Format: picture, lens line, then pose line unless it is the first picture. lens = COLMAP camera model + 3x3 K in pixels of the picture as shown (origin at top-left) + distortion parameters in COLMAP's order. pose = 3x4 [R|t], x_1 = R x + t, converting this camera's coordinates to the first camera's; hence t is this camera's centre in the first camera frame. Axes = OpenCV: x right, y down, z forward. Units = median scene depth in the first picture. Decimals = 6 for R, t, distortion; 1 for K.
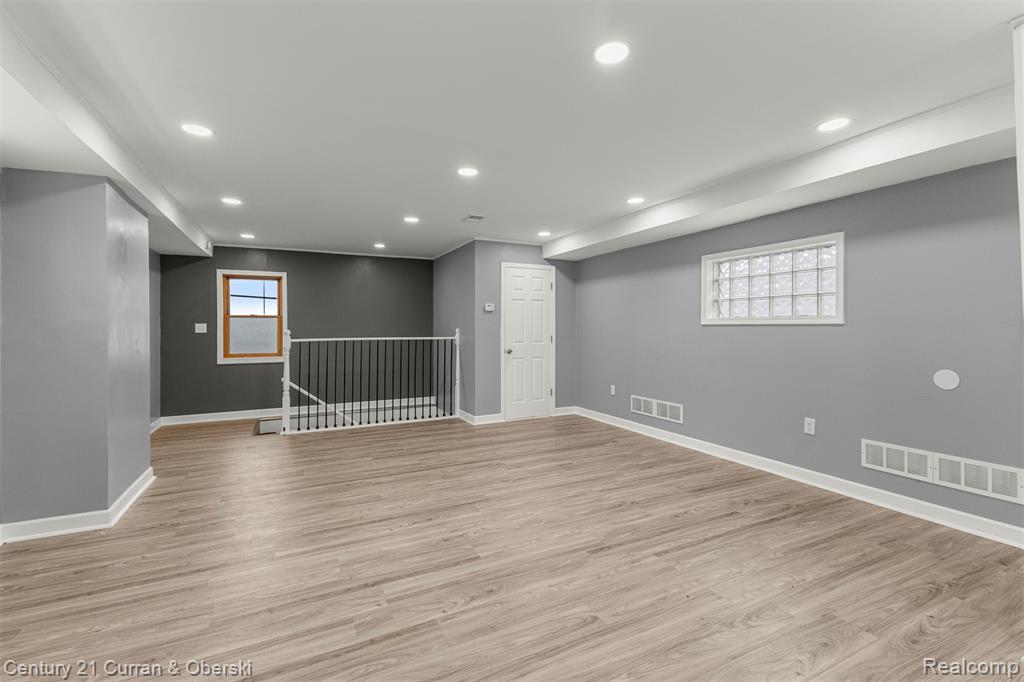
lens RADIAL K [[443.1, 0, 510.3], [0, 443.1, 326.5], [0, 0, 1]] dist [0.011598, -0.002825]
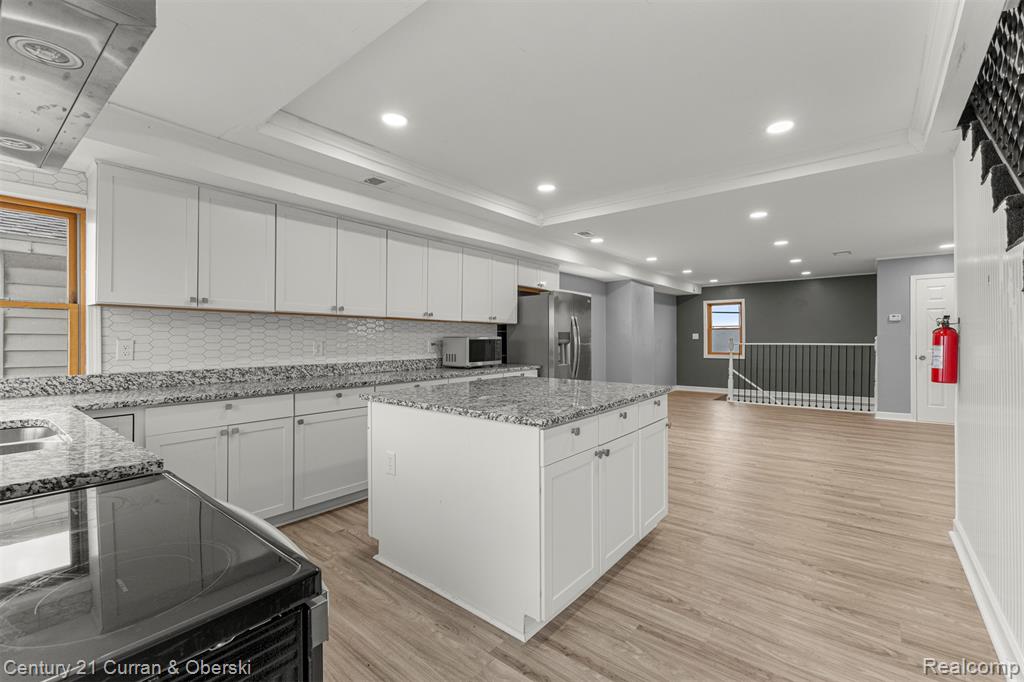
lens RADIAL K [[443.1, 0, 511.7], [0, 443.1, 337.4], [0, 0, 1]] dist [0.011598, -0.002825]
pose [[0.410964, 0.001046, -0.911651, 0.764146], [0.006138, 0.999974, 0.003914, -0.004281], [0.911631, -0.007204, 0.410946, -0.461838]]
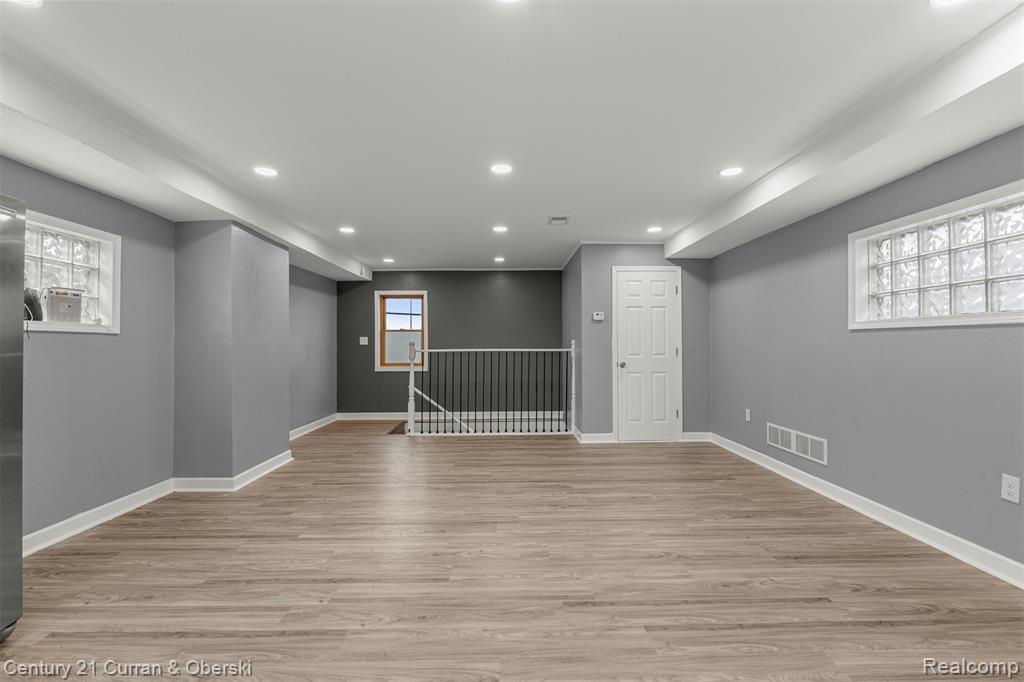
lens RADIAL K [[446.2, 0, 515.6], [0, 446.2, 341.1], [0, 0, 1]] dist [-0.008645, -0.000637]
pose [[0.904039, -0.005234, -0.427418, 0.250056], [0.003625, 0.999983, -0.004577, 0.015396], [0.427434, 0.002588, 0.904043, 0.122005]]
